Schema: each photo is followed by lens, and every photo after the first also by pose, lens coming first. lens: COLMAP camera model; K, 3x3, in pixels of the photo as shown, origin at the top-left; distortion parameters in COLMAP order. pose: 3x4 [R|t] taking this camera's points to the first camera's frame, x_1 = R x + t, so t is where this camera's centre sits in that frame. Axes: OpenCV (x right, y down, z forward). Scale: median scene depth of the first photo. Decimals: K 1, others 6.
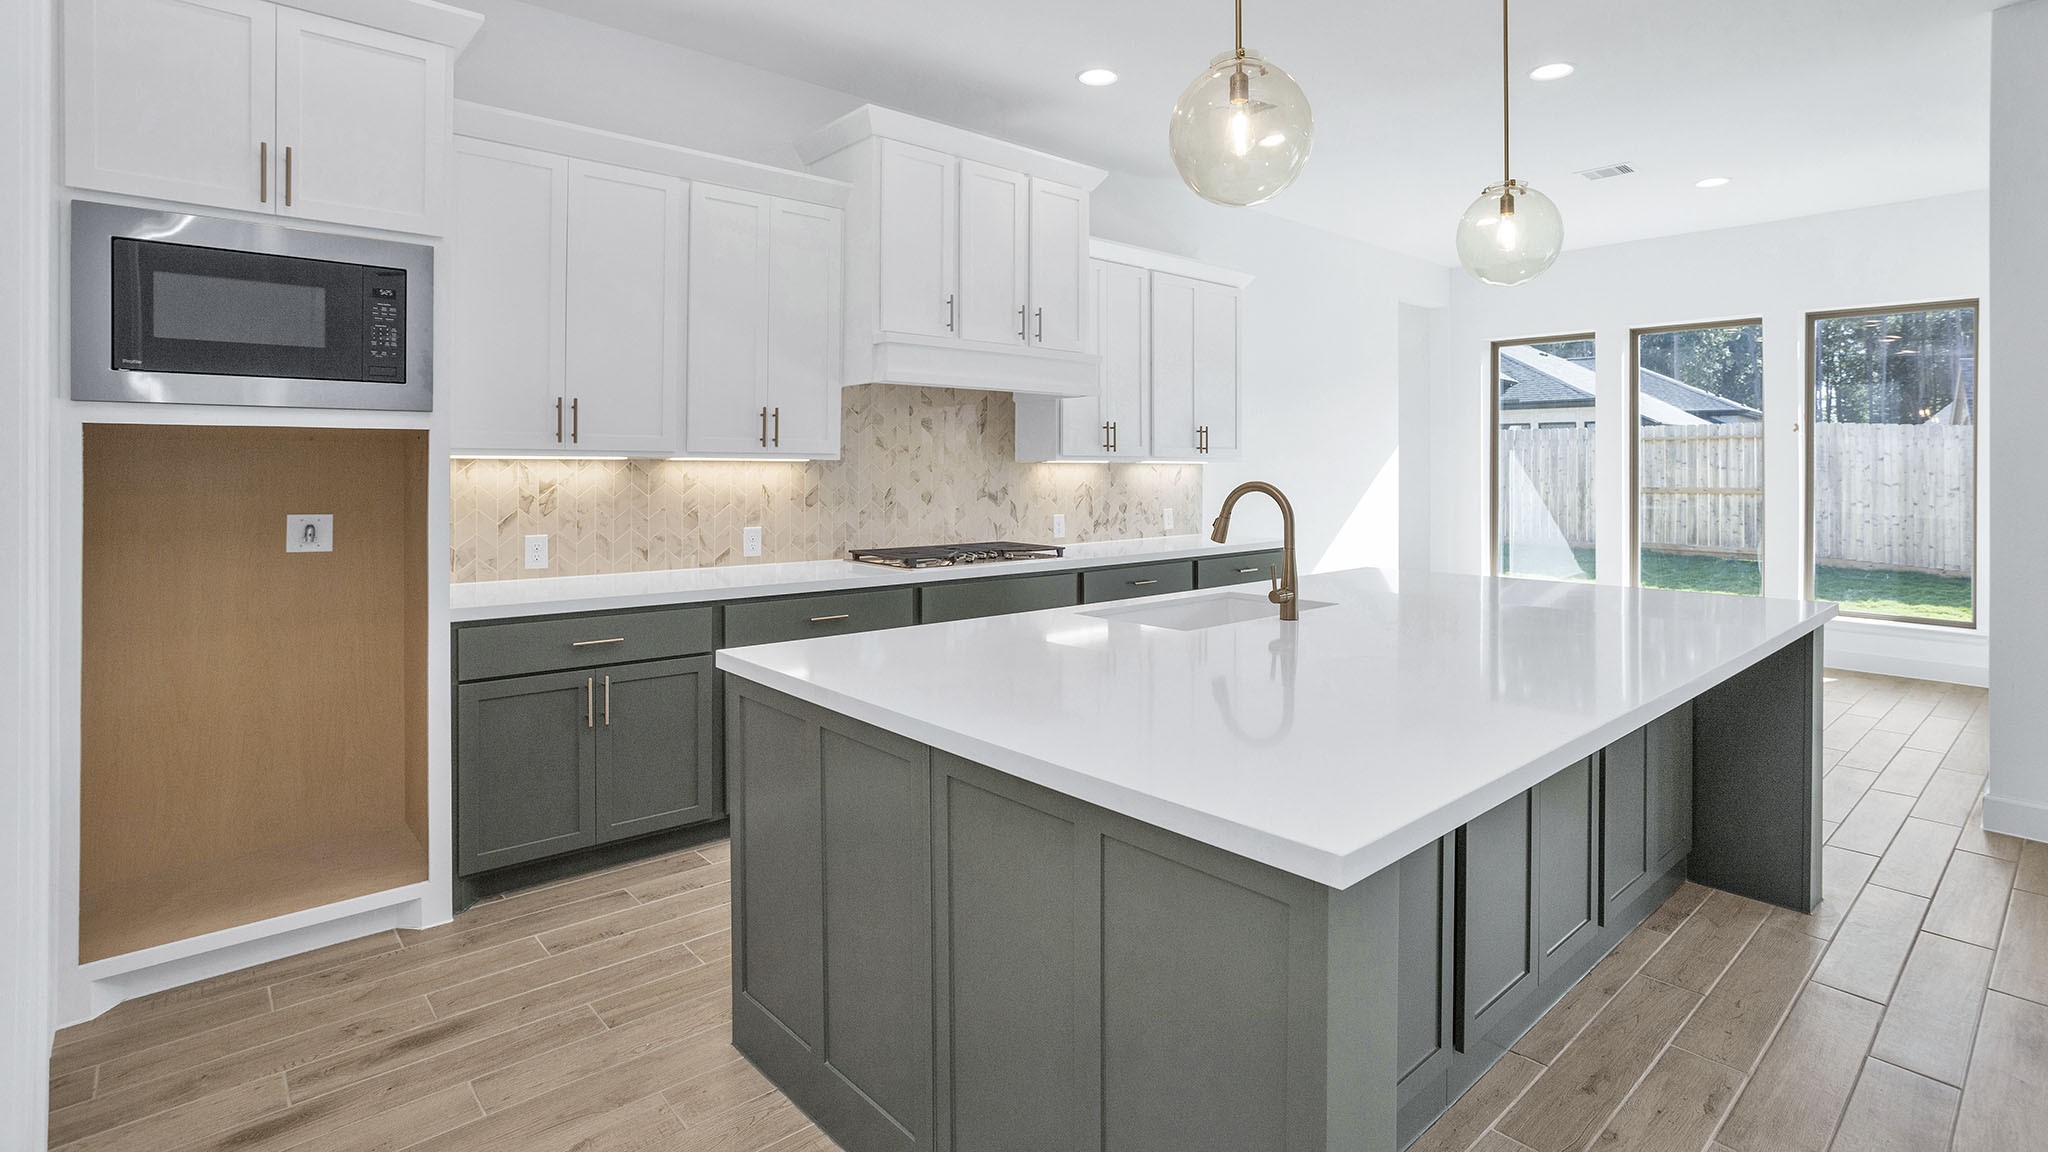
lens RADIAL K [[999.9, 0, 1015.3], [0, 999.9, 466.8], [0, 0, 1]] dist [-0.036655, 0.016037]
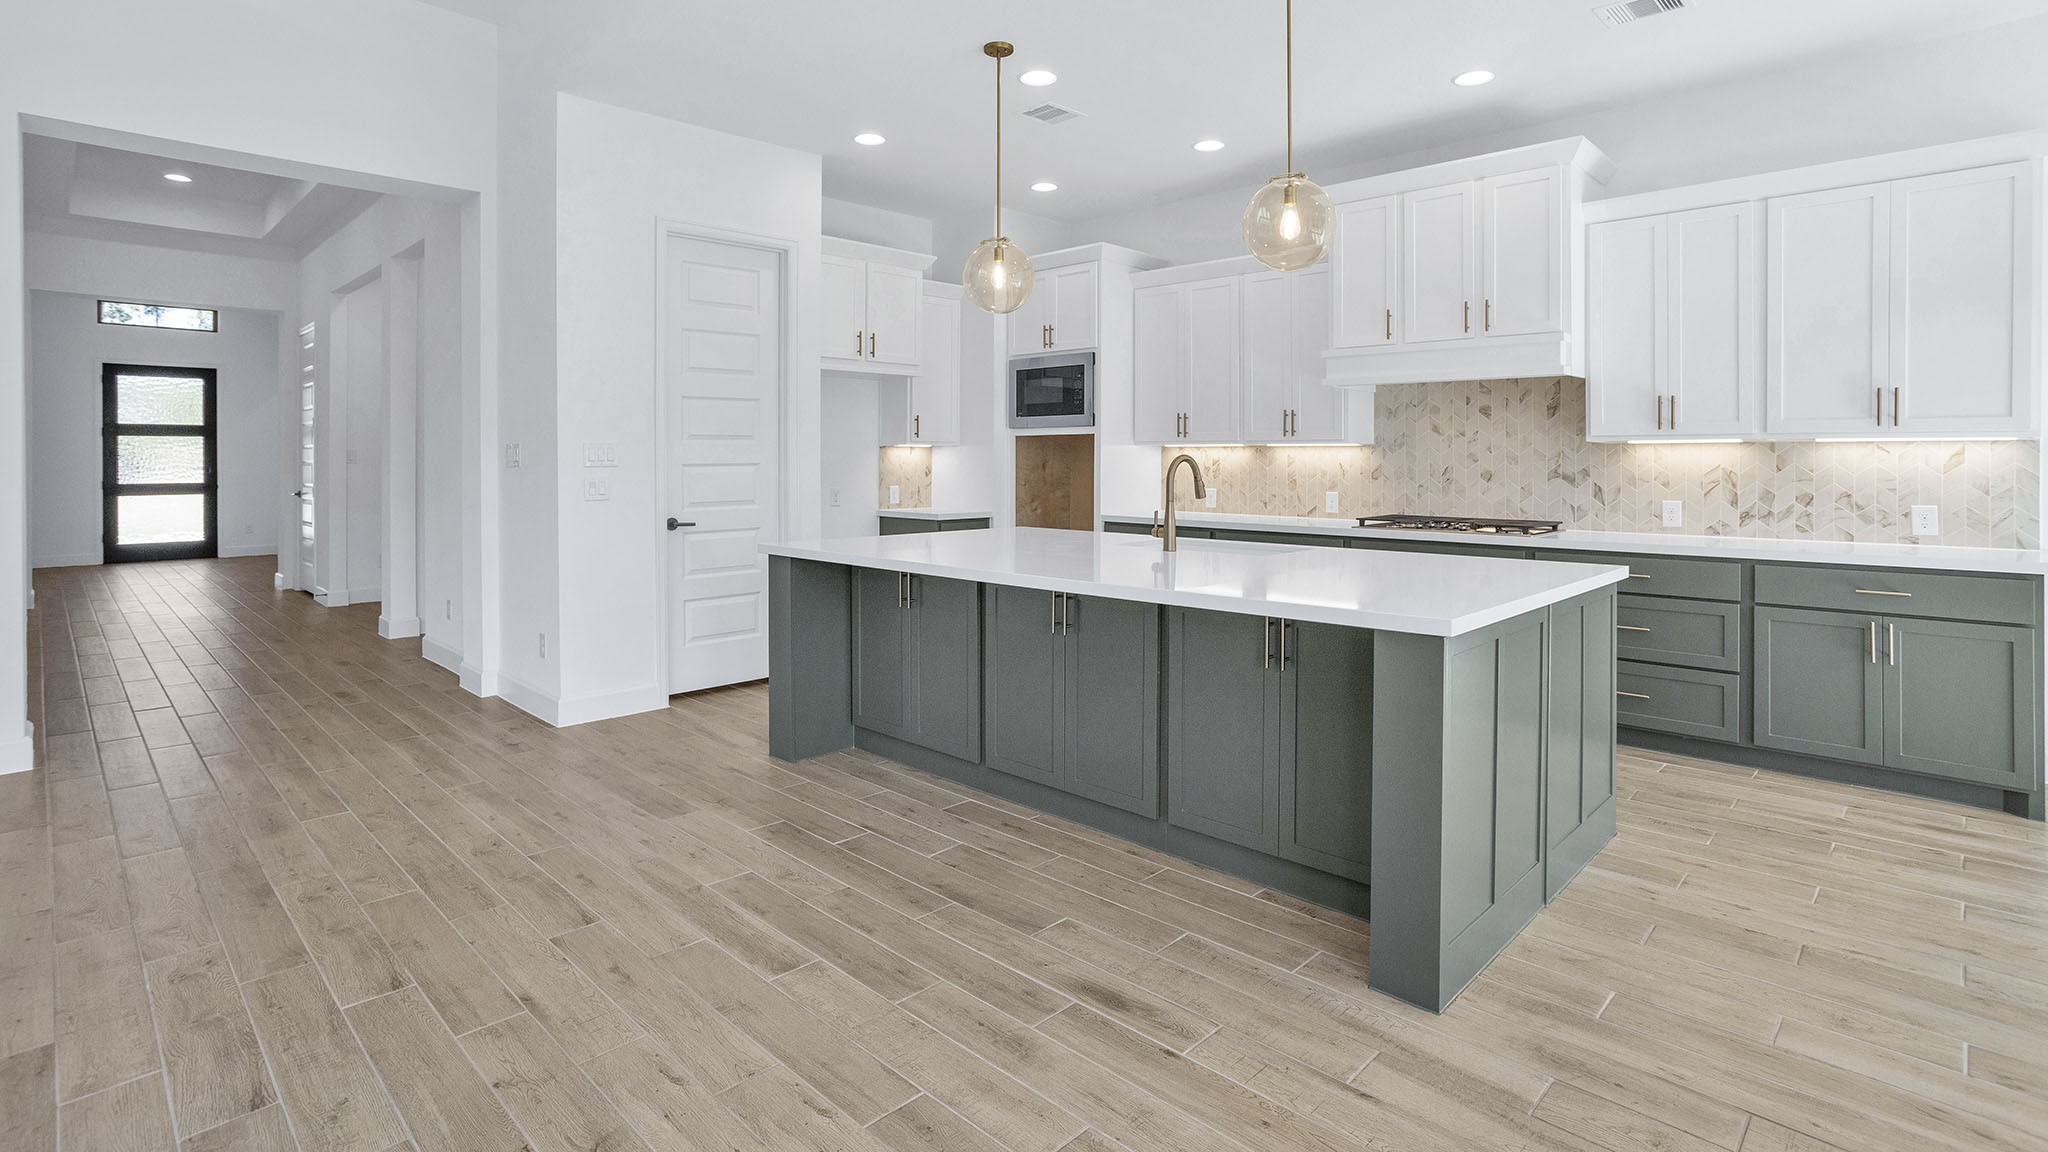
lens RADIAL K [[999.9, 0, 1031.5], [0, 999.9, 454.2], [0, 0, 1]] dist [-0.036655, 0.016037]
pose [[0.082113, -0.007267, -0.996597, 1.140385], [-0.002188, 0.999970, -0.007472, 0.017874], [0.996621, 0.002794, 0.082095, 0.461821]]
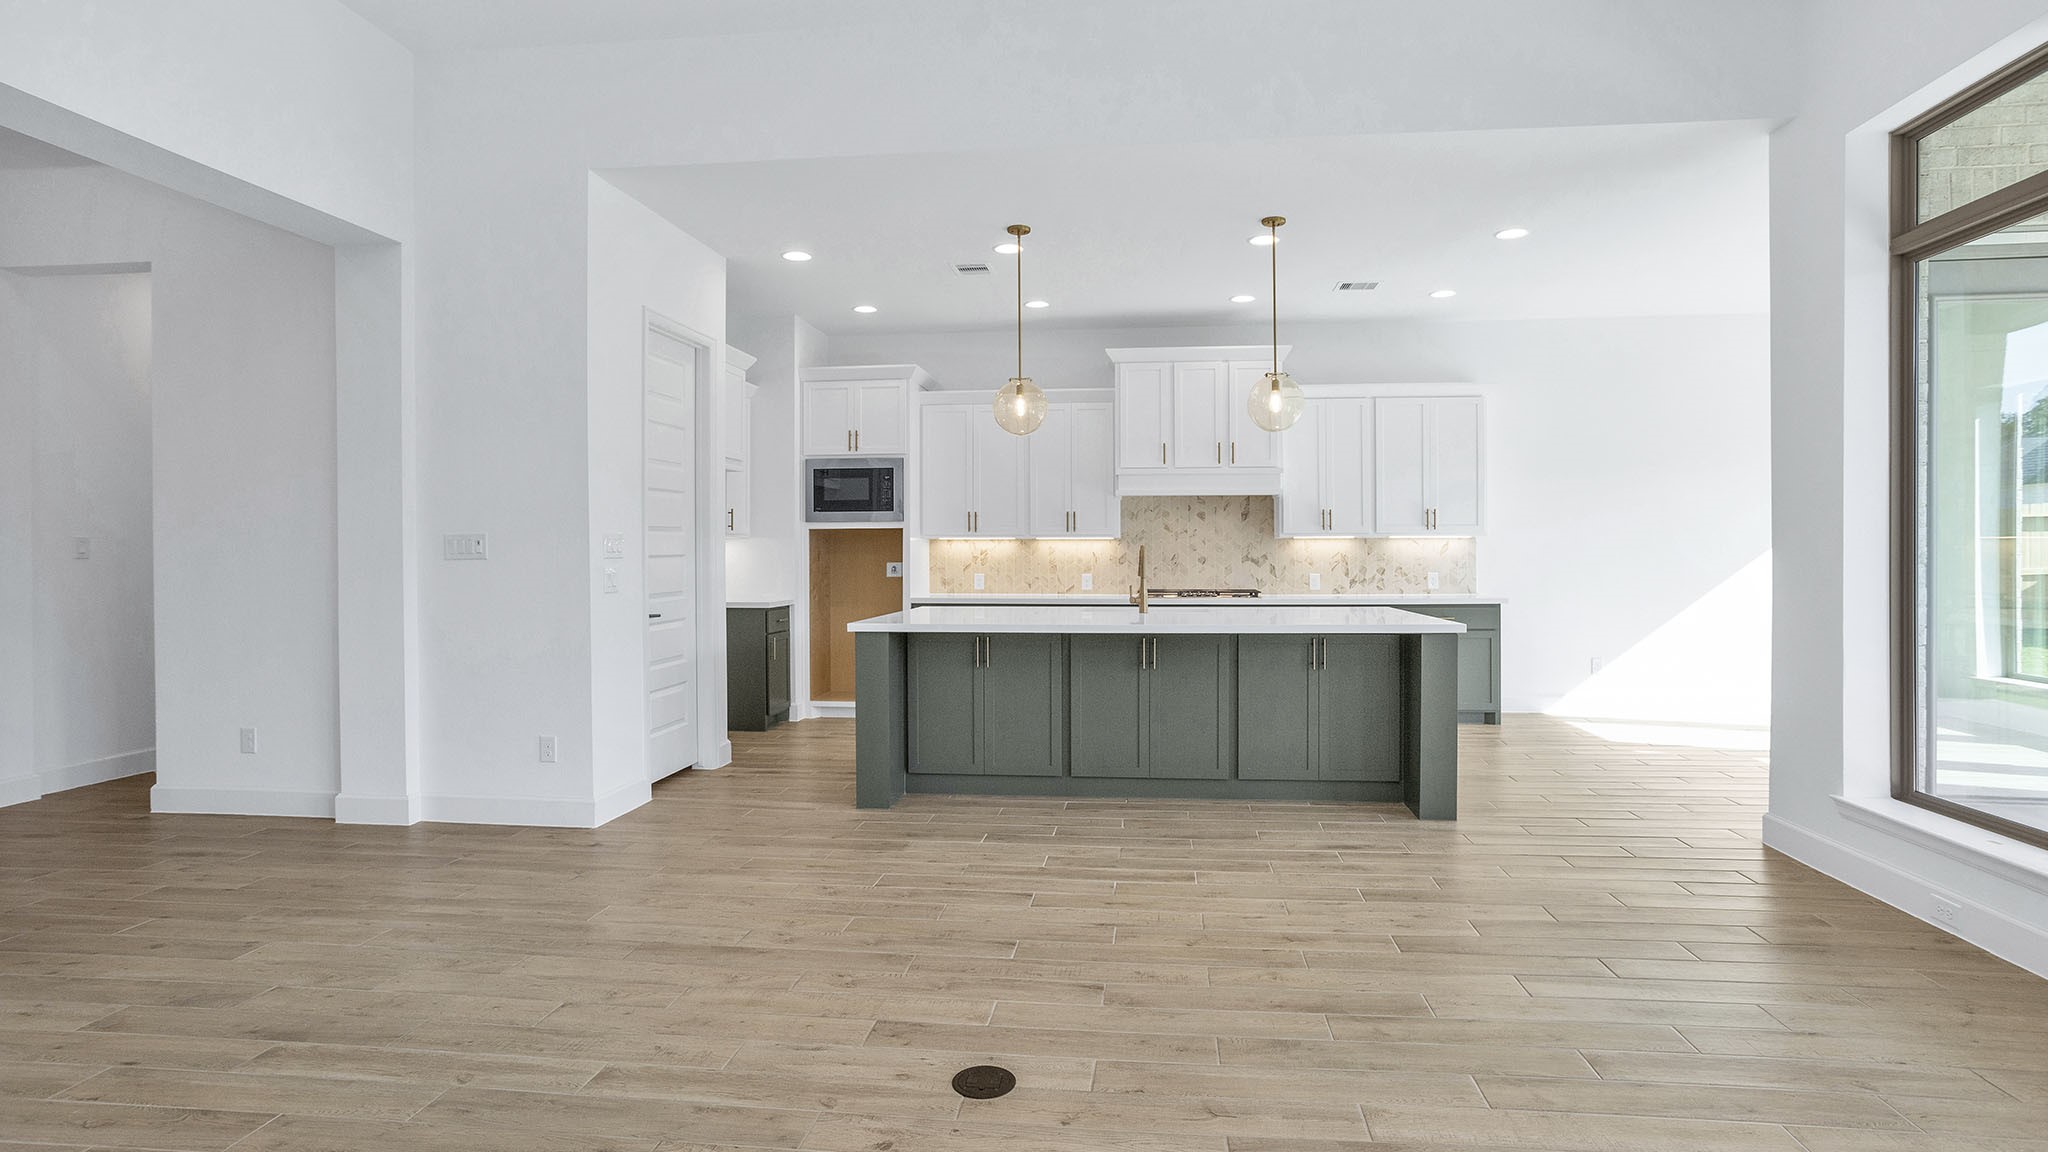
lens RADIAL K [[999.9, 0, 1084.1], [0, 999.9, 557.4], [0, 0, 1]] dist [-0.036655, 0.016037]
pose [[0.682530, -0.000504, -0.730857, 1.140229], [0.004824, 0.999981, 0.003816, 0.021514], [0.730841, -0.006131, 0.682520, -0.309214]]
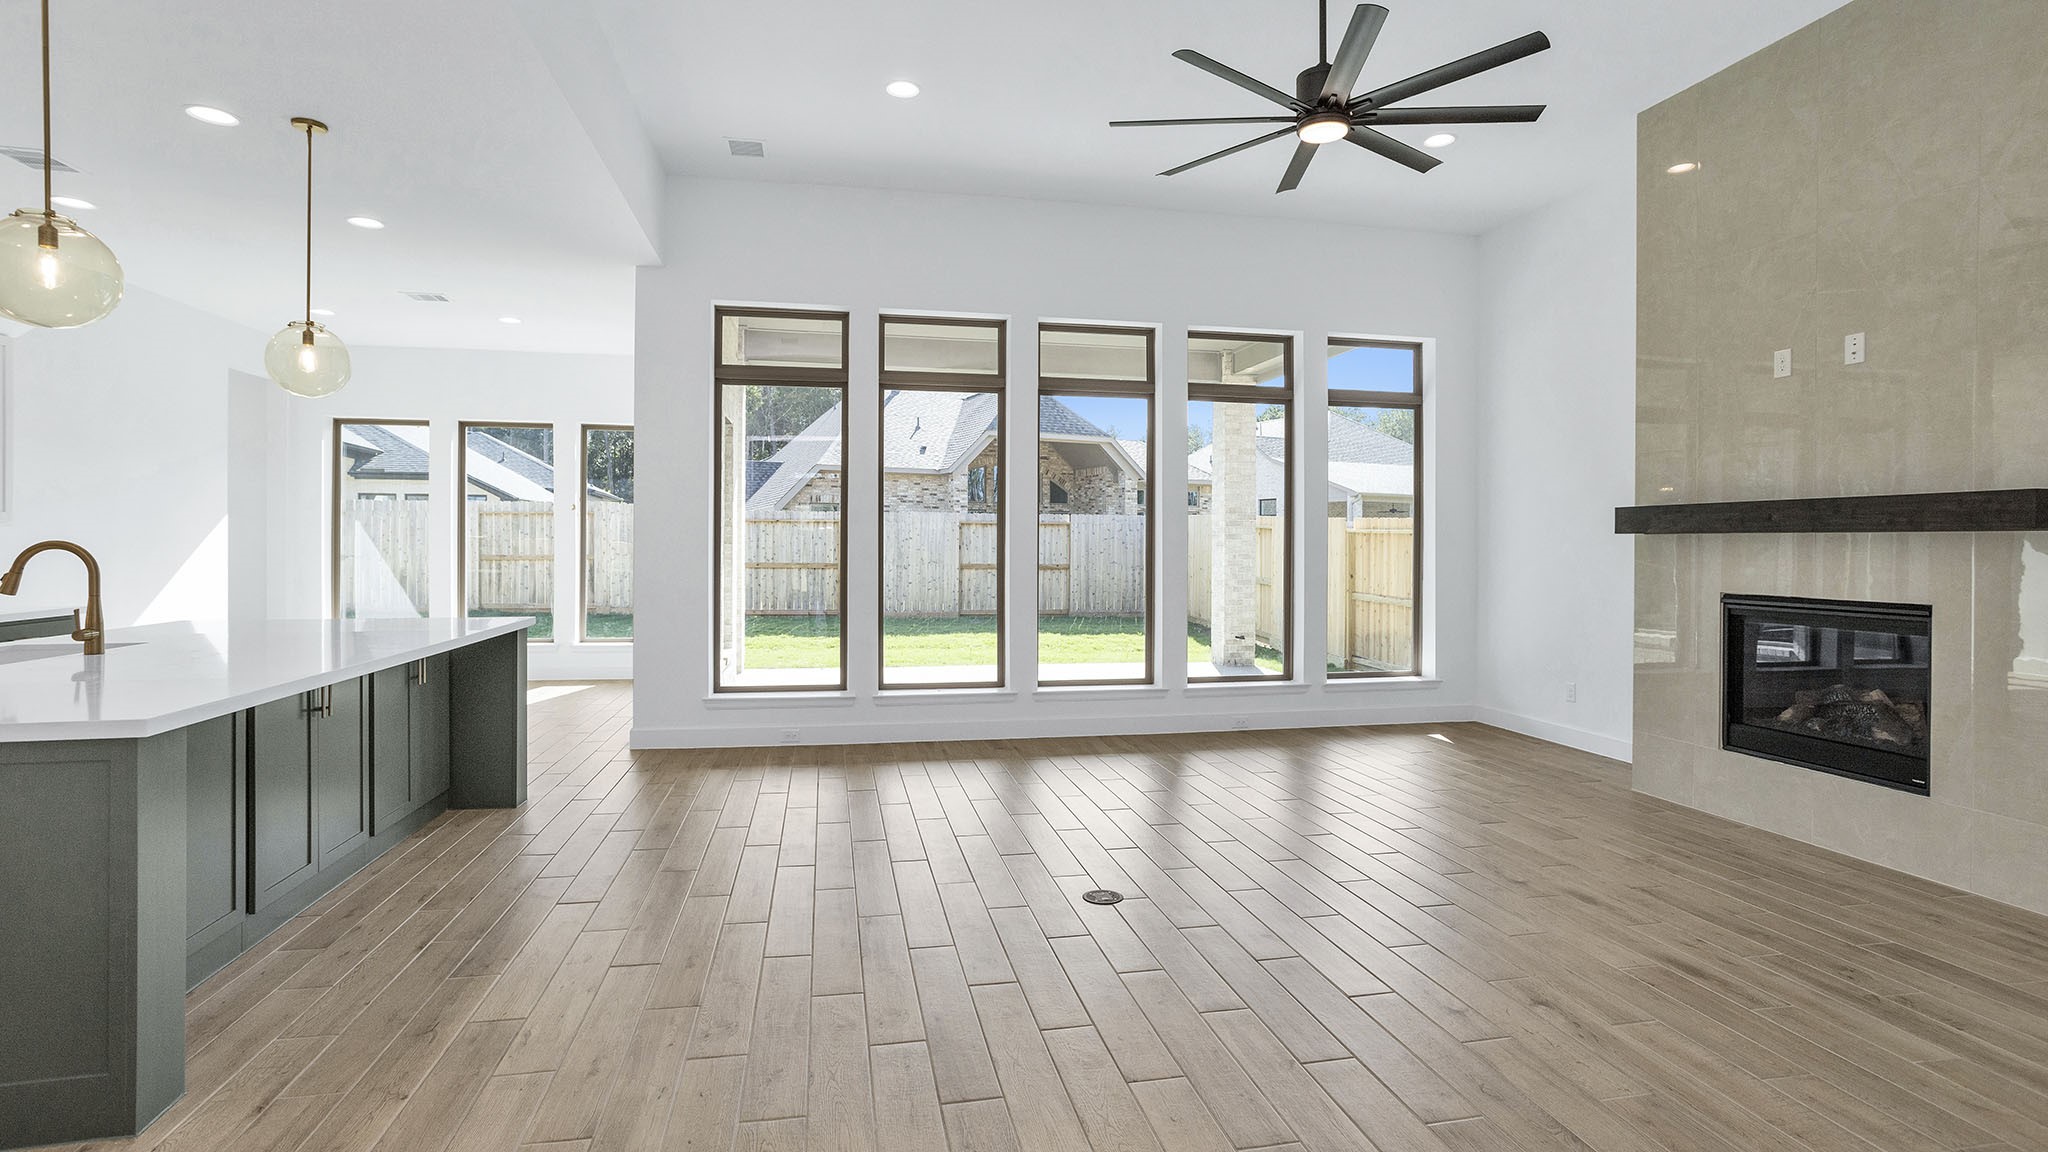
lens RADIAL K [[986.0, 0, 1000.8], [0, 986.0, 536.7], [0, 0, 1]] dist [0.020910, 0.000750]
pose [[0.523244, 0.003177, 0.852177, -0.115879], [-0.001247, 0.999995, -0.002963, 0.008146], [-0.852182, 0.000488, 0.523245, -0.354072]]
